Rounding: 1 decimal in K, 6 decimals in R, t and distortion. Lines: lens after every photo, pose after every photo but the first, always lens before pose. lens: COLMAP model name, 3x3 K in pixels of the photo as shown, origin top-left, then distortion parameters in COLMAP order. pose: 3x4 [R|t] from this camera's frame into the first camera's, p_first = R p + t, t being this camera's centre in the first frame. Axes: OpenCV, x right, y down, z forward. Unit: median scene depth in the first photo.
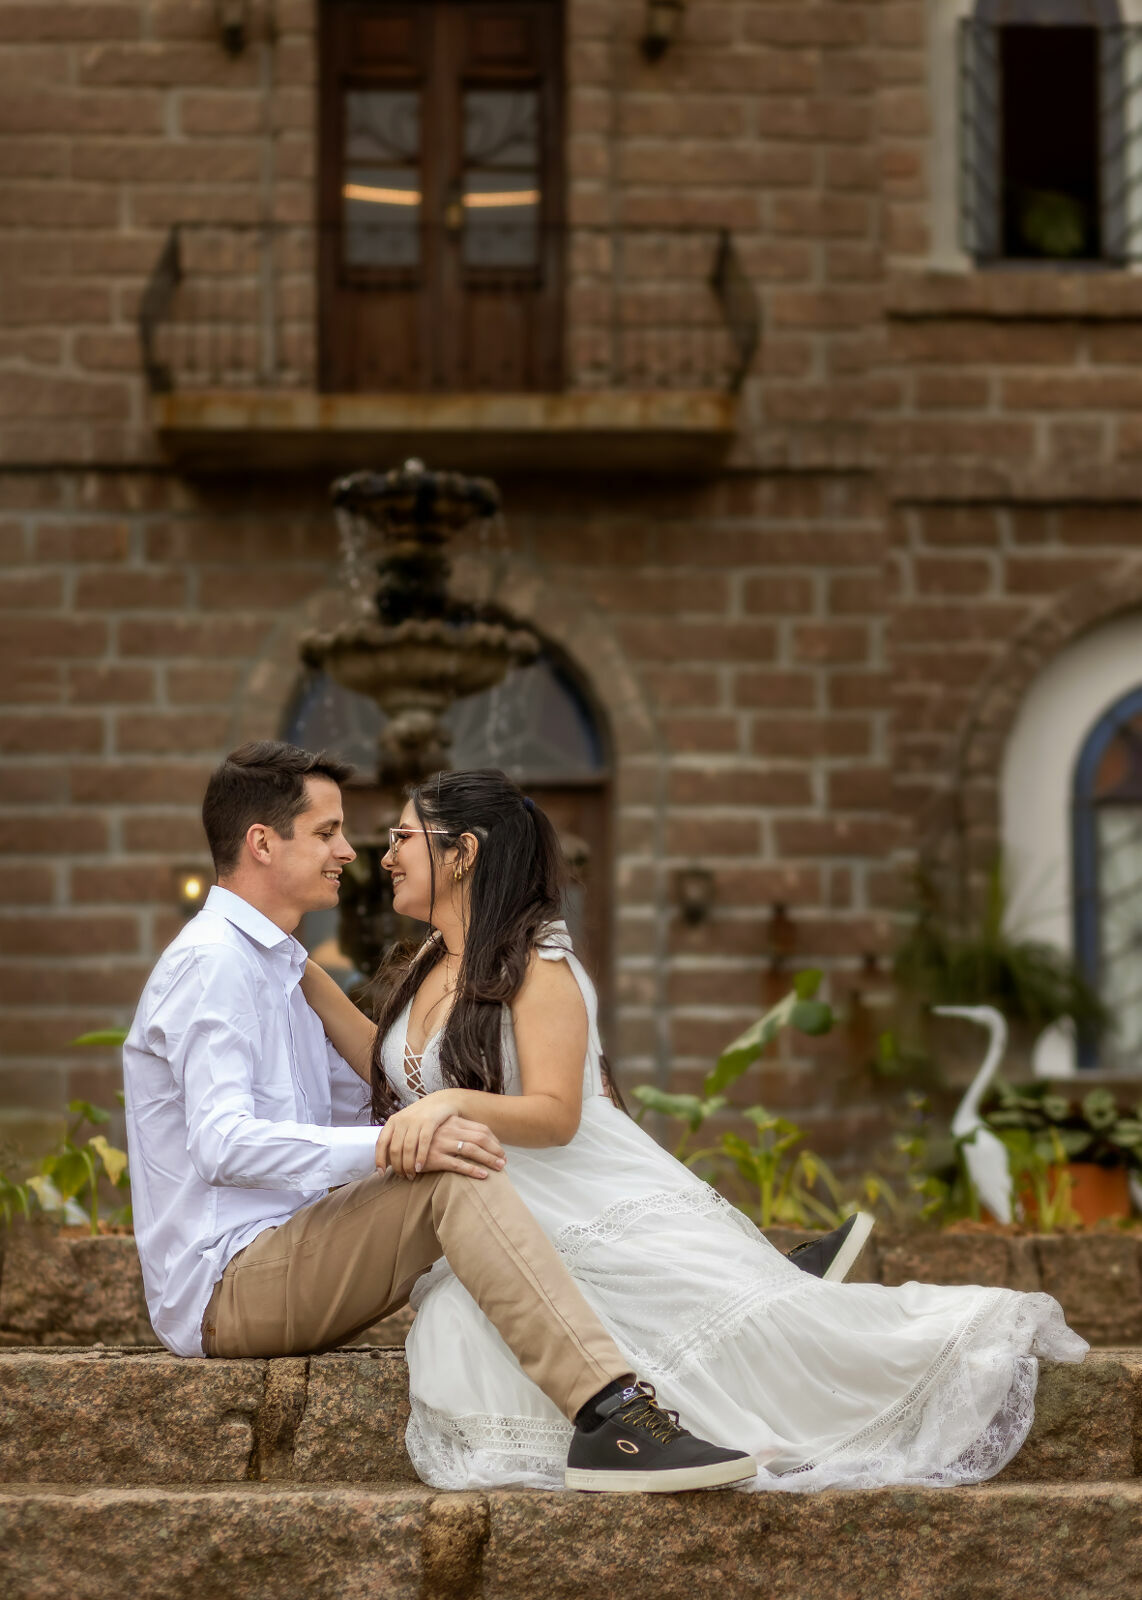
lens RADIAL K [[4228.1, 0, 561.3], [0, 4228.1, 841.5], [0, 0, 1]] dist [0.011502, -0.118929]
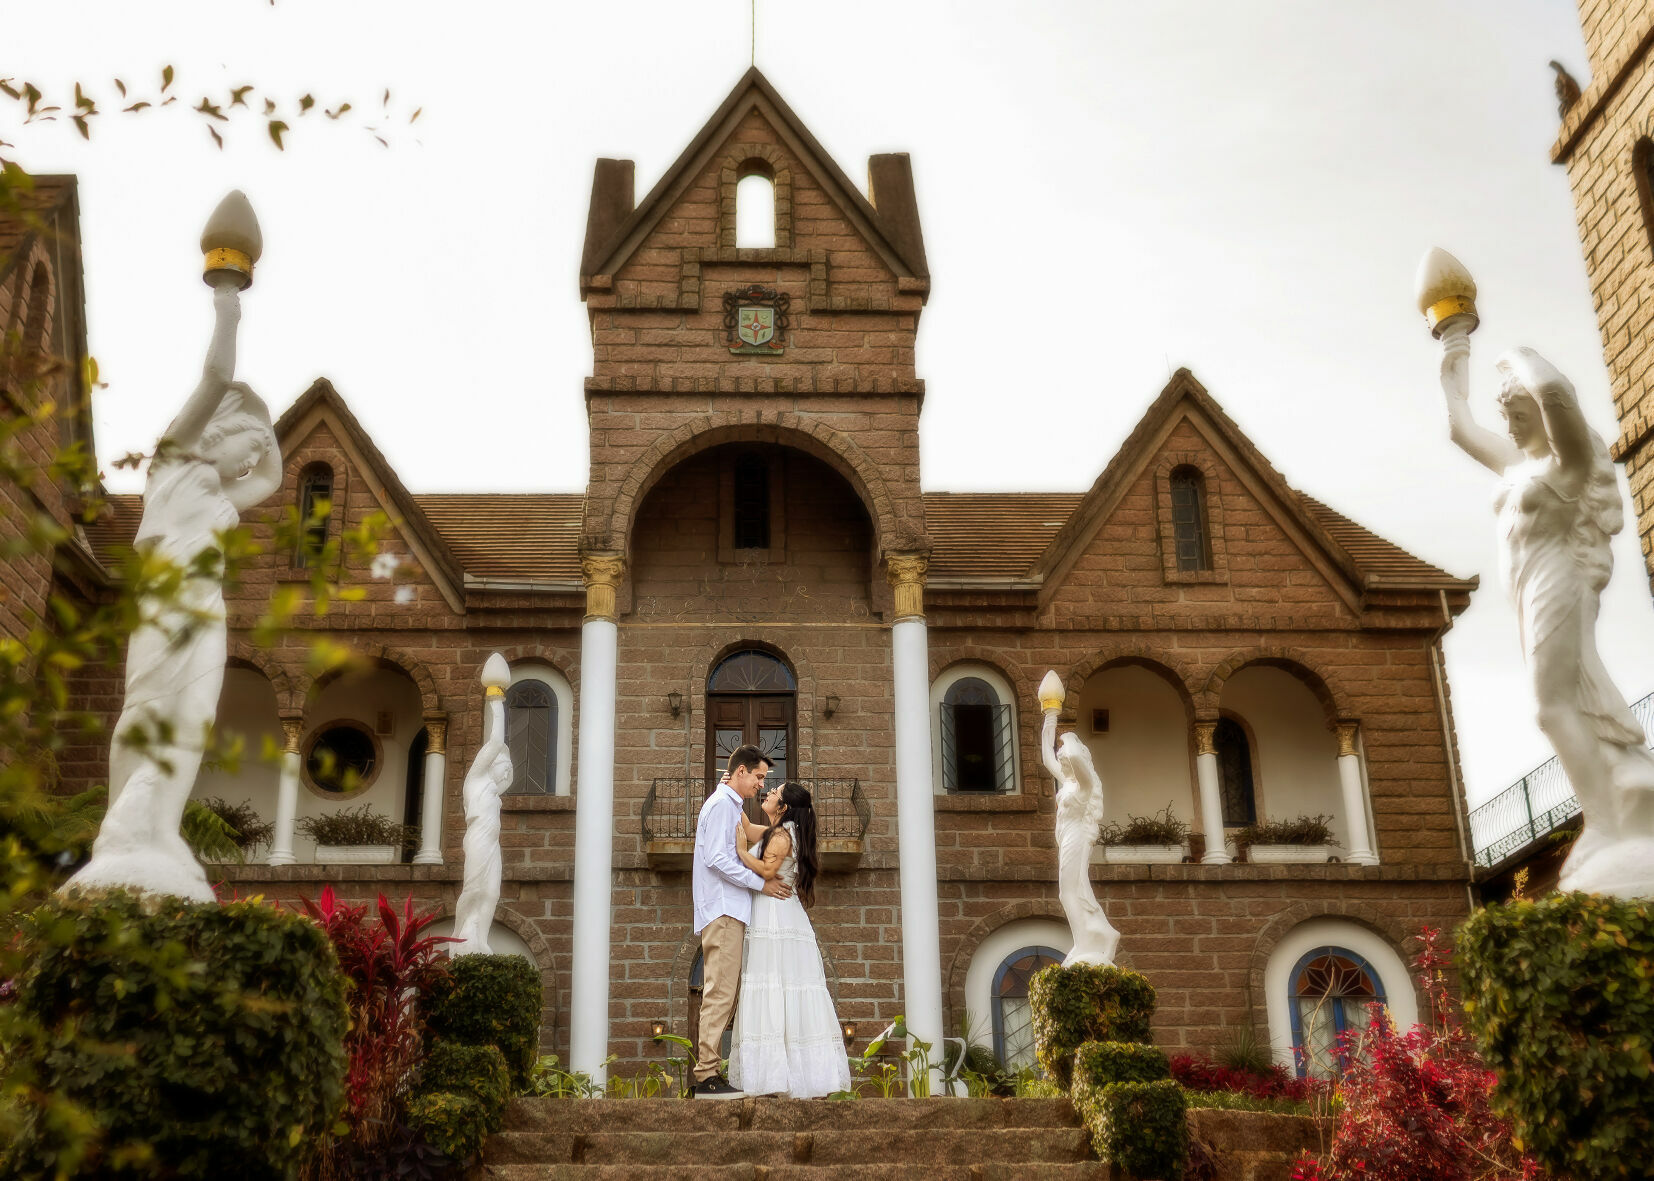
lens RADIAL K [[1793.0, 0, 766.3], [0, 1793.0, 566.6], [0, 0, 1]] dist [0.012888, 0.007615]
pose [[0.999969, -0.006827, -0.003830, -0.013596], [0.005561, 0.963907, -0.266183, 0.030086], [0.005509, 0.266153, 0.963915, -0.148807]]
